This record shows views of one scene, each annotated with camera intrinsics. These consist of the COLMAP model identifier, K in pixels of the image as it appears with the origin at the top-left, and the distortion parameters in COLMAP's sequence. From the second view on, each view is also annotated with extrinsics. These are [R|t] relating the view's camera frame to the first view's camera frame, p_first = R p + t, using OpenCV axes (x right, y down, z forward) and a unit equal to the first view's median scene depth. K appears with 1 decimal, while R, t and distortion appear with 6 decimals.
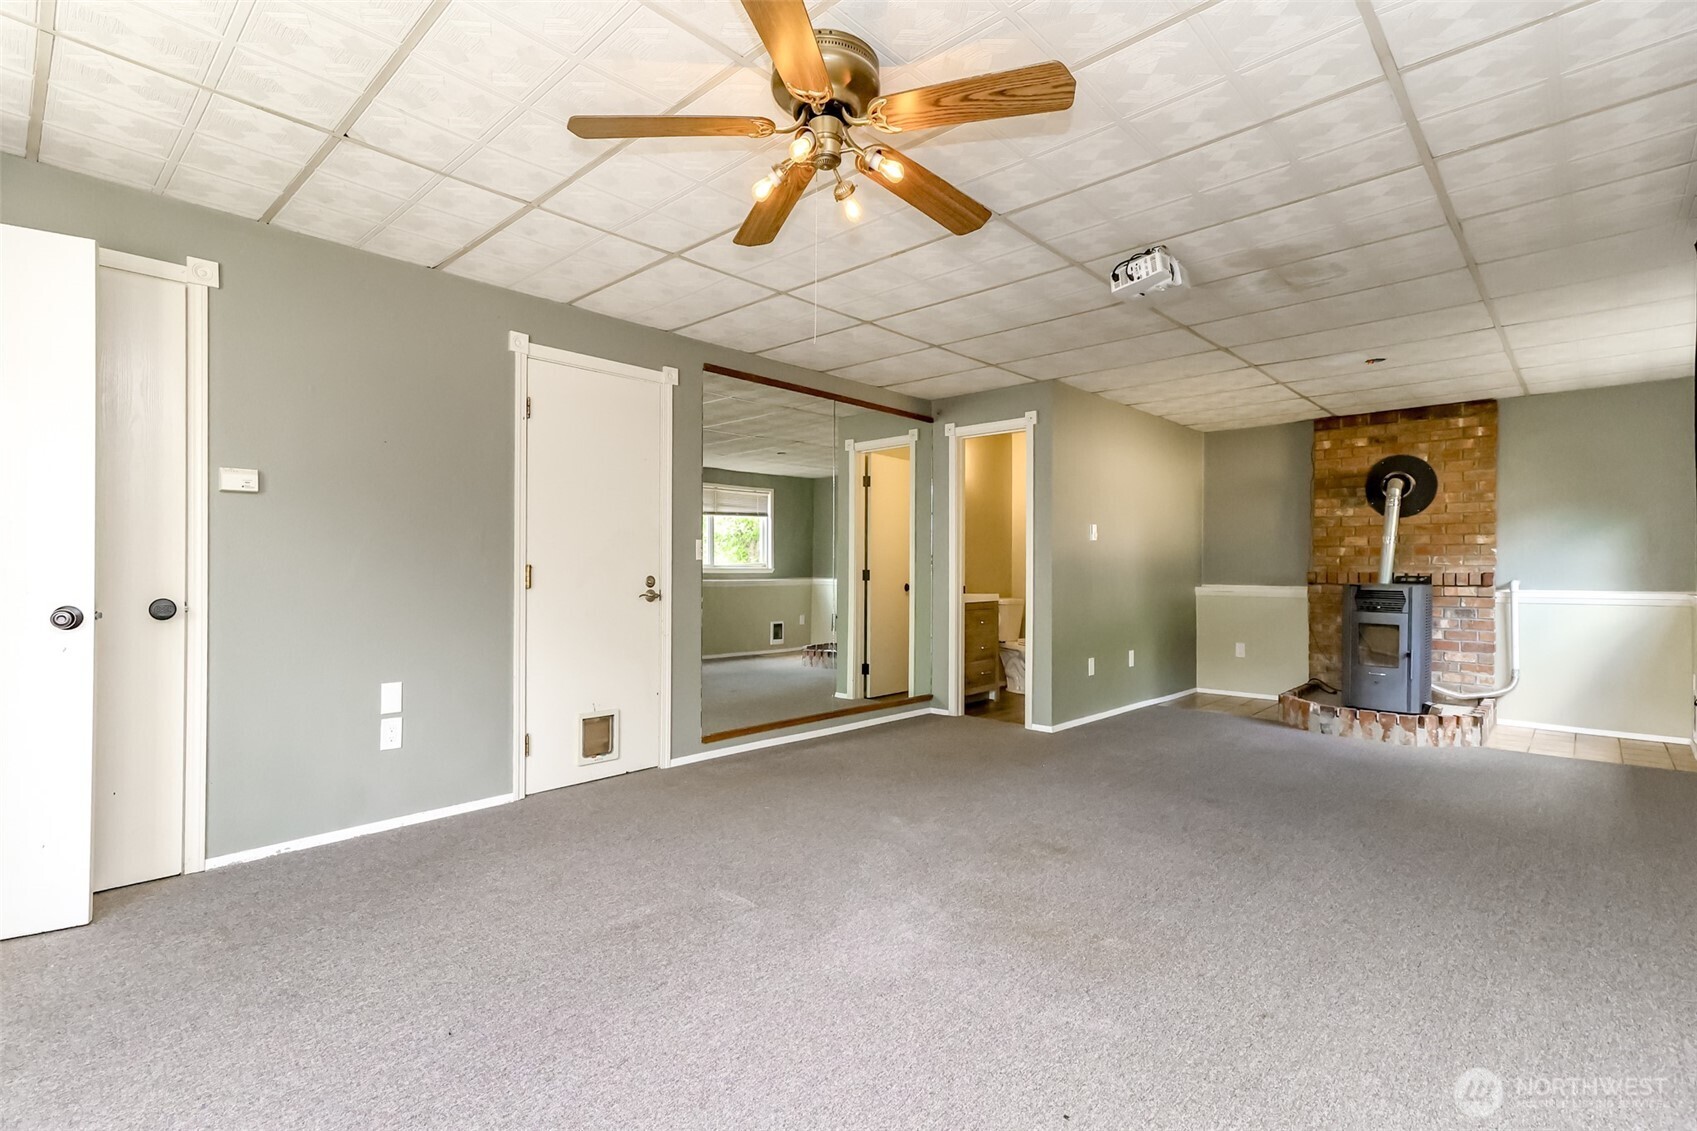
lens RADIAL K [[780.2, 0, 859.2], [0, 780.2, 571.8], [0, 0, 1]] dist [0.025305, -0.003366]
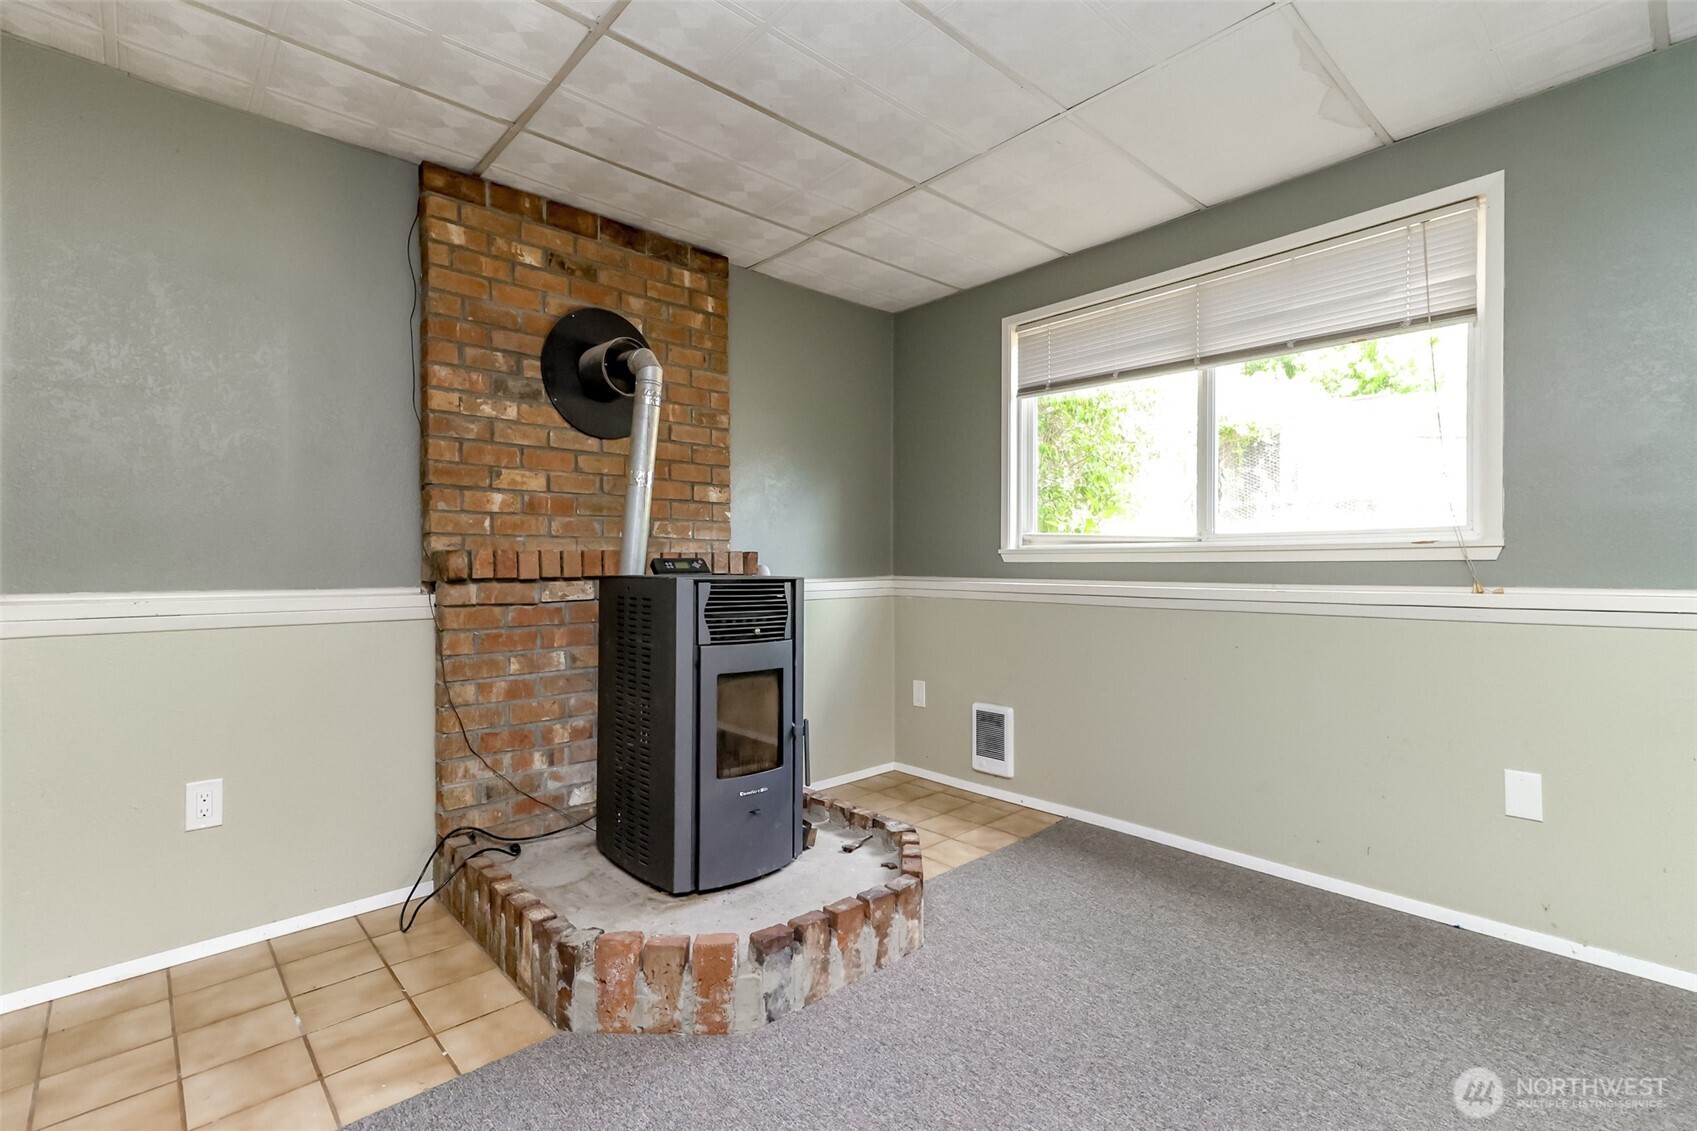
lens RADIAL K [[780.2, 0, 841.2], [0, 780.2, 560.7], [0, 0, 1]] dist [0.025305, -0.003366]
pose [[0.086351, 0.001880, 0.996263, 0.232219], [0.005151, 0.999984, -0.002333, 0.008176], [-0.996251, 0.005334, 0.086340, 0.852947]]
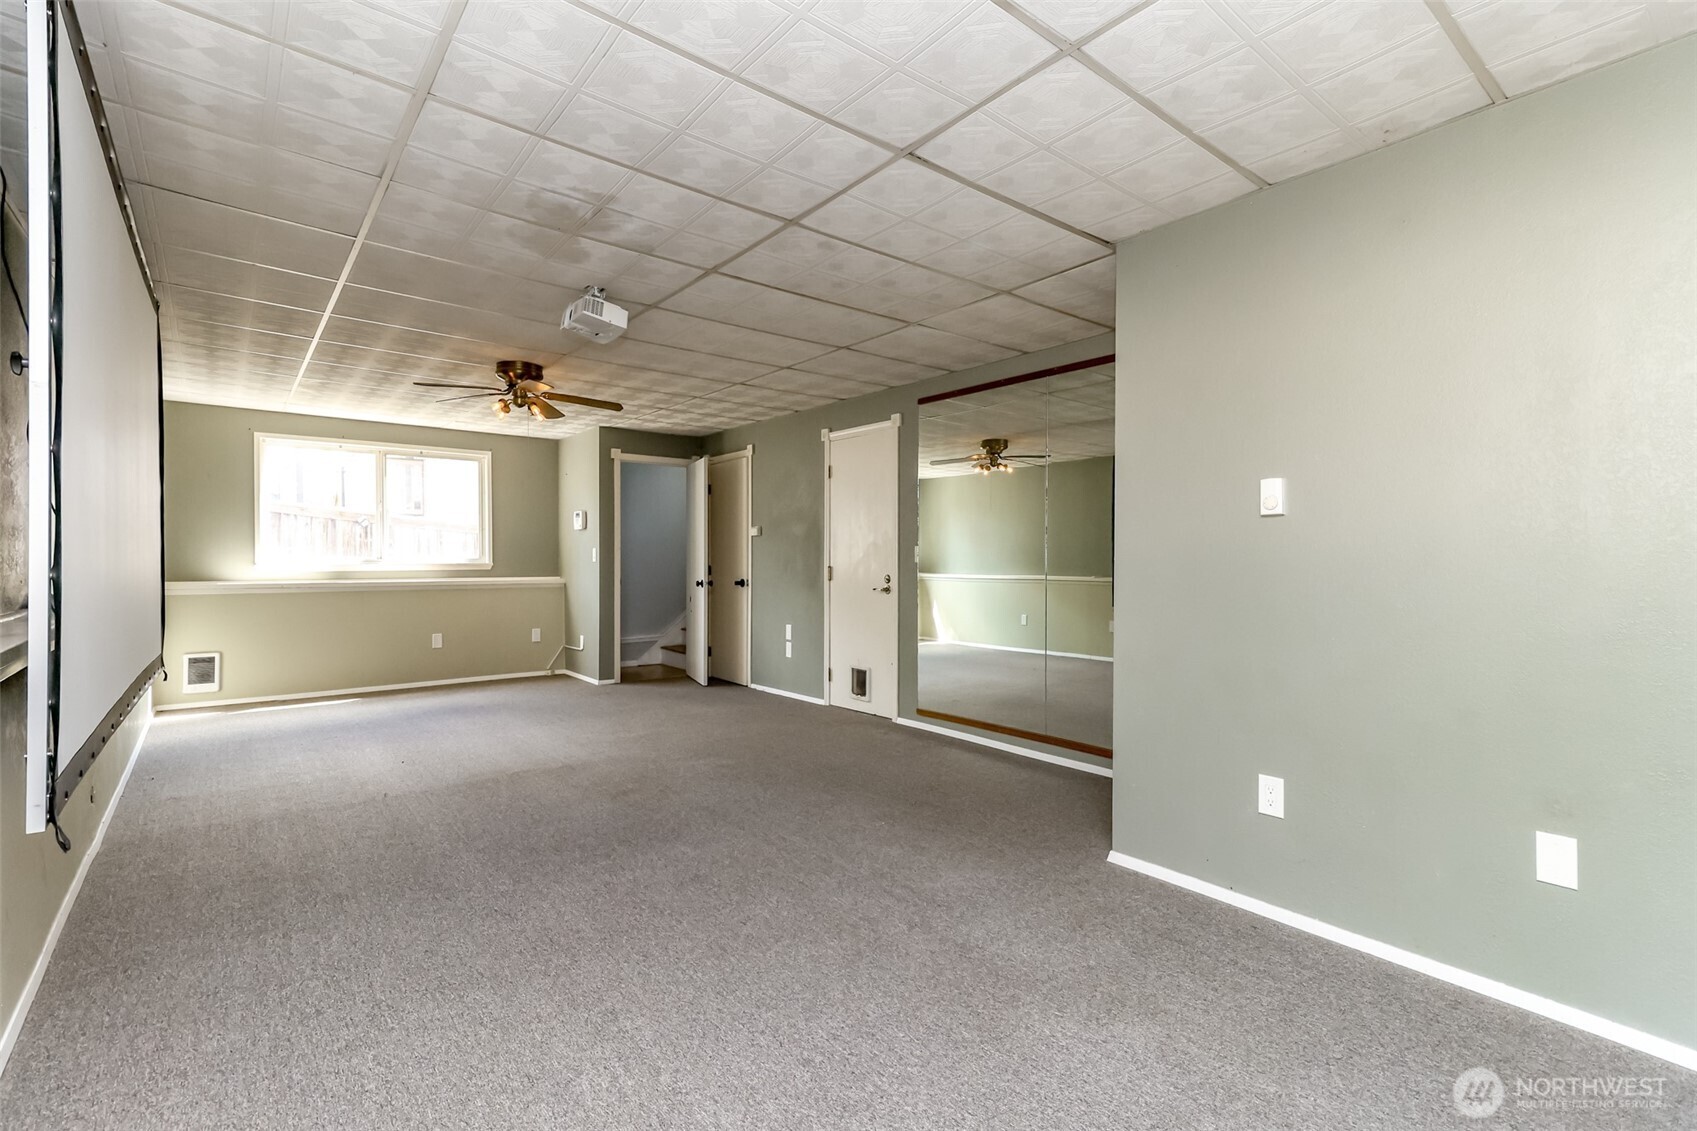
lens RADIAL K [[780.2, 0, 849.2], [0, 780.2, 558.0], [0, 0, 1]] dist [0.025305, -0.003366]
pose [[-0.120800, -0.005777, -0.992660, 0.763771], [-0.006030, 0.999969, -0.005086, -0.011007], [0.992659, 0.005371, -0.120831, 0.784944]]
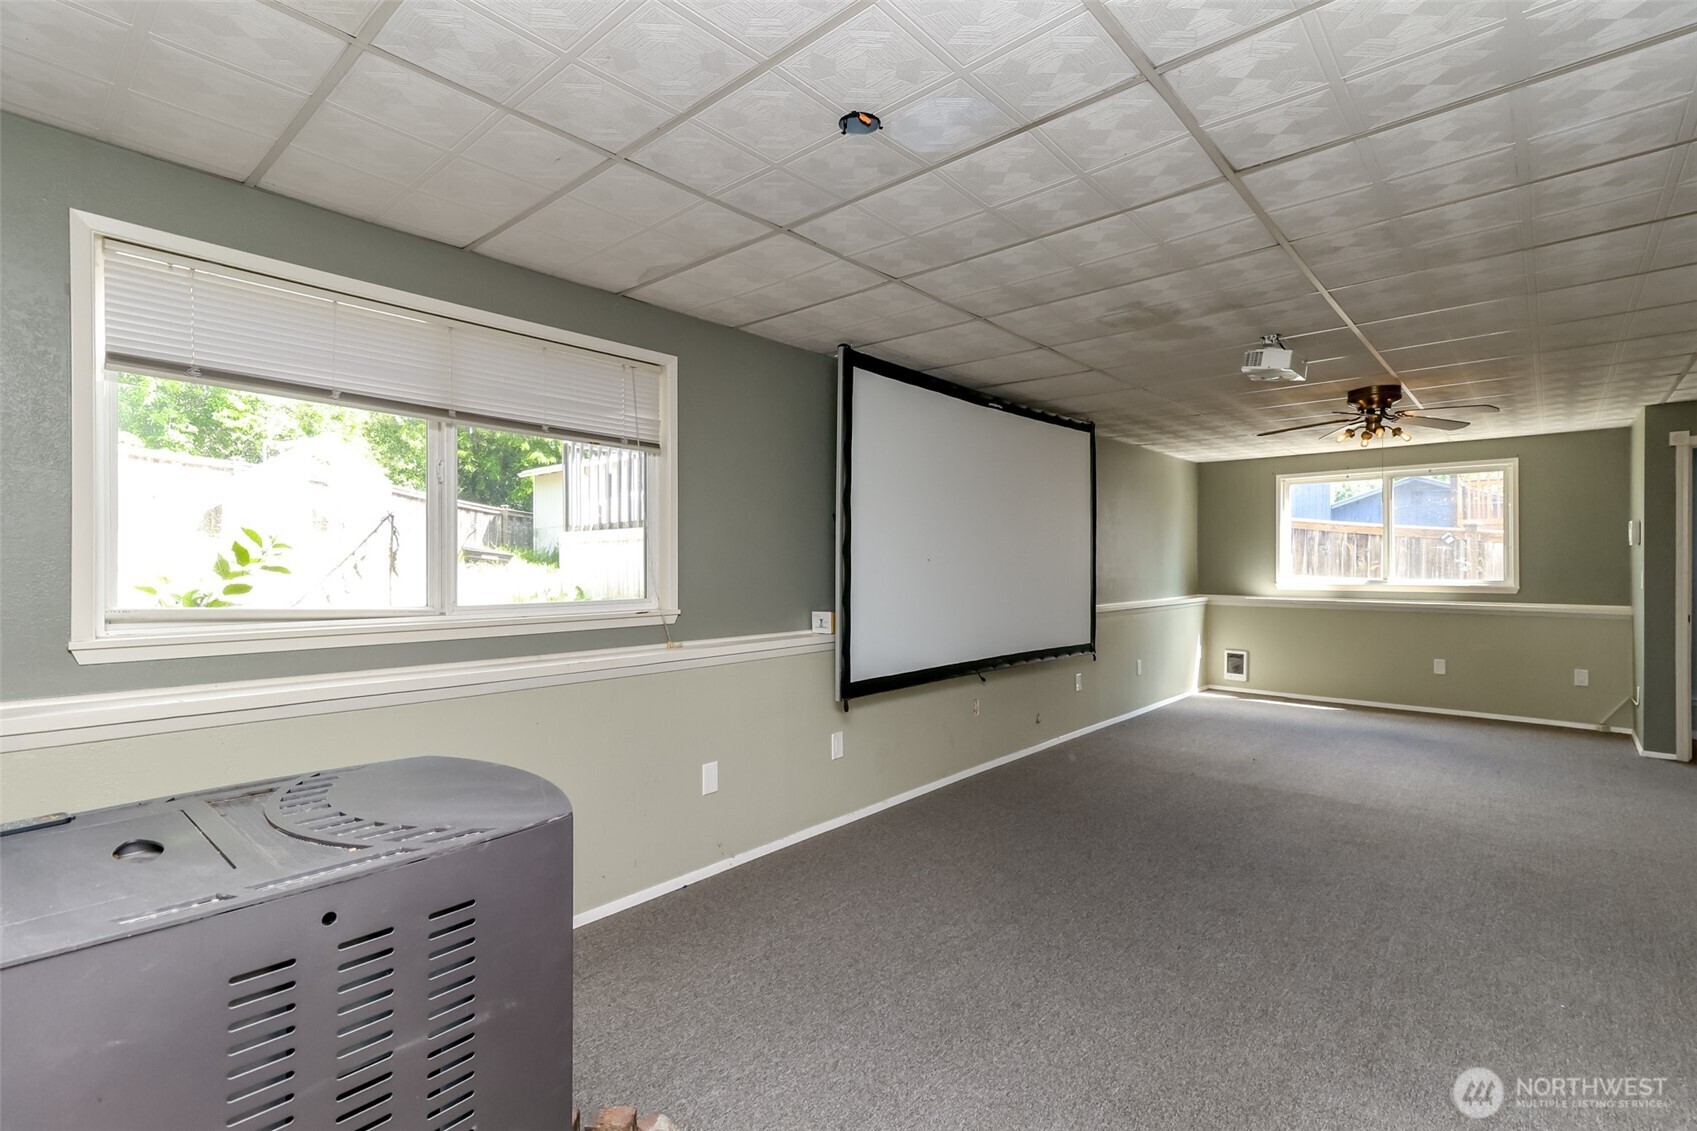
lens RADIAL K [[780.2, 0, 851.9], [0, 780.2, 561.6], [0, 0, 1]] dist [0.025305, -0.003366]
pose [[-0.999471, -0.004726, -0.032163, 0.548251], [-0.004835, 0.999983, 0.003288, -0.039488], [0.032147, 0.003442, -0.999477, 1.133986]]
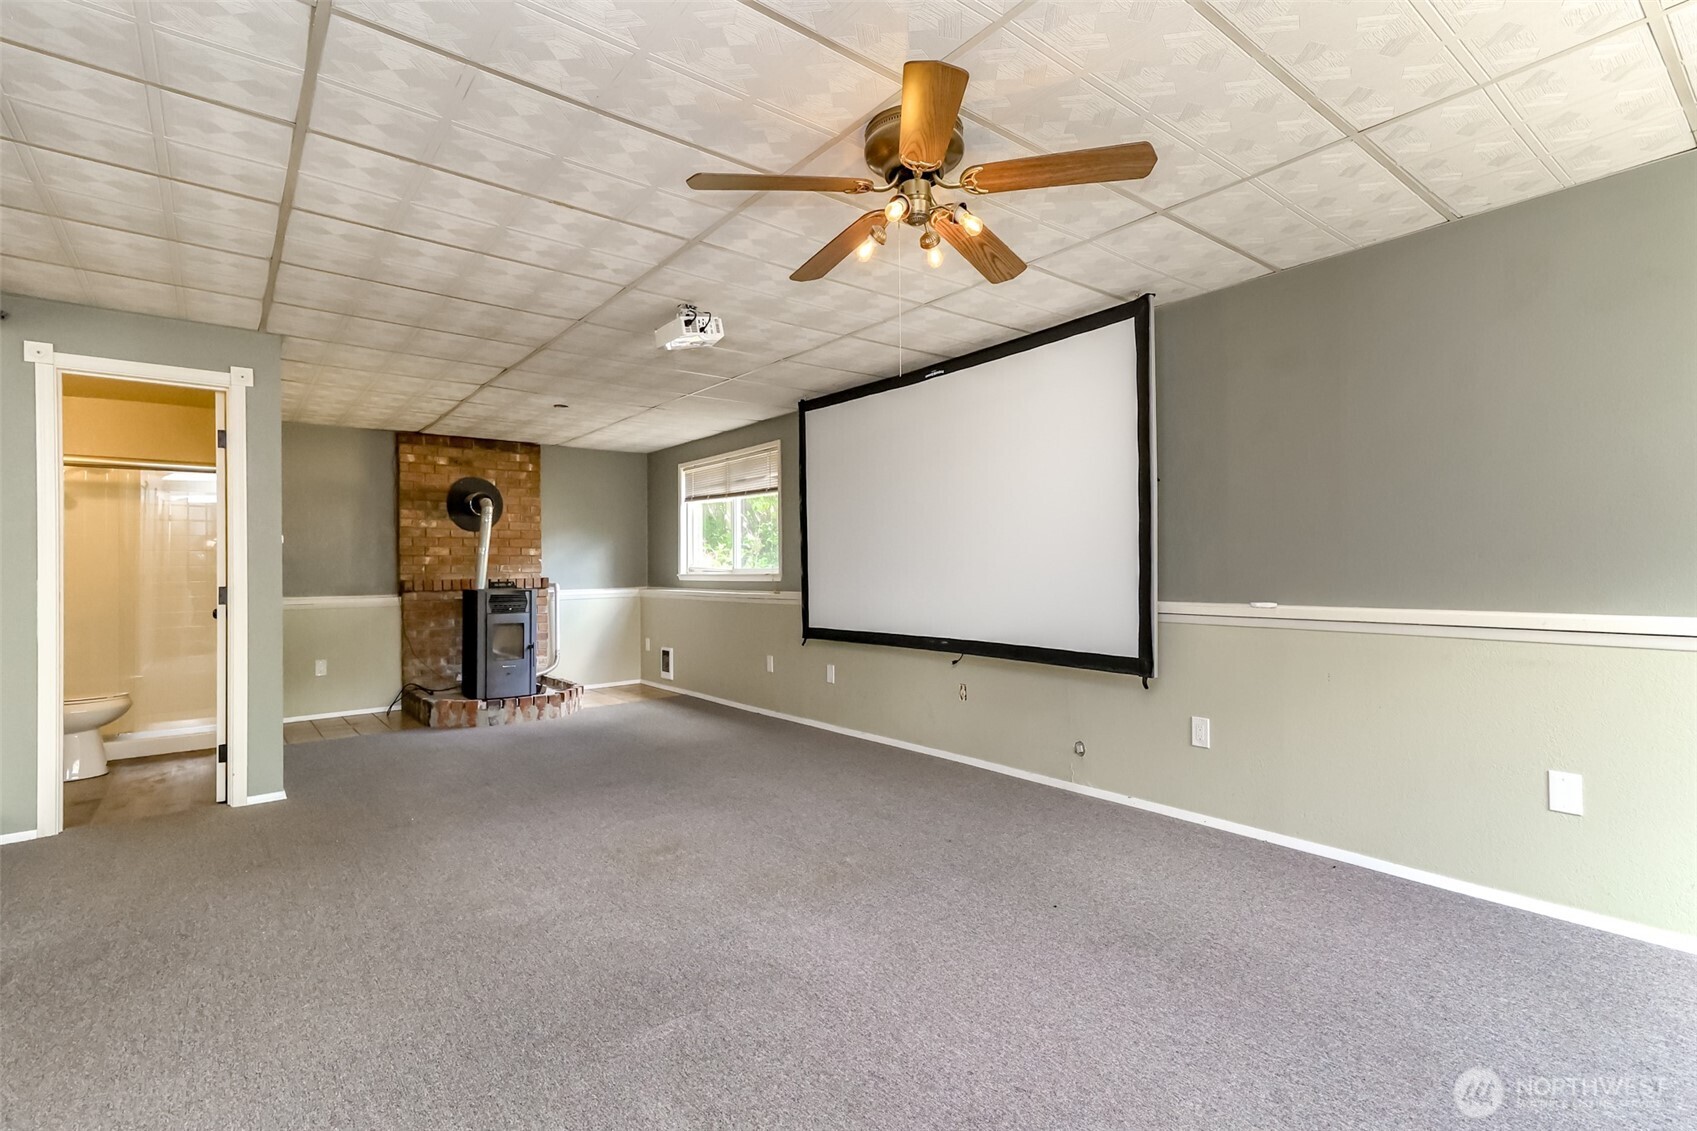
lens RADIAL K [[780.2, 0, 847.1], [0, 780.2, 559.0], [0, 0, 1]] dist [0.025305, -0.003366]
pose [[0.141402, 0.007613, 0.989923, -0.390363], [0.014084, 0.999854, -0.009701, -0.010254], [-0.989852, 0.015314, 0.141274, 0.315601]]
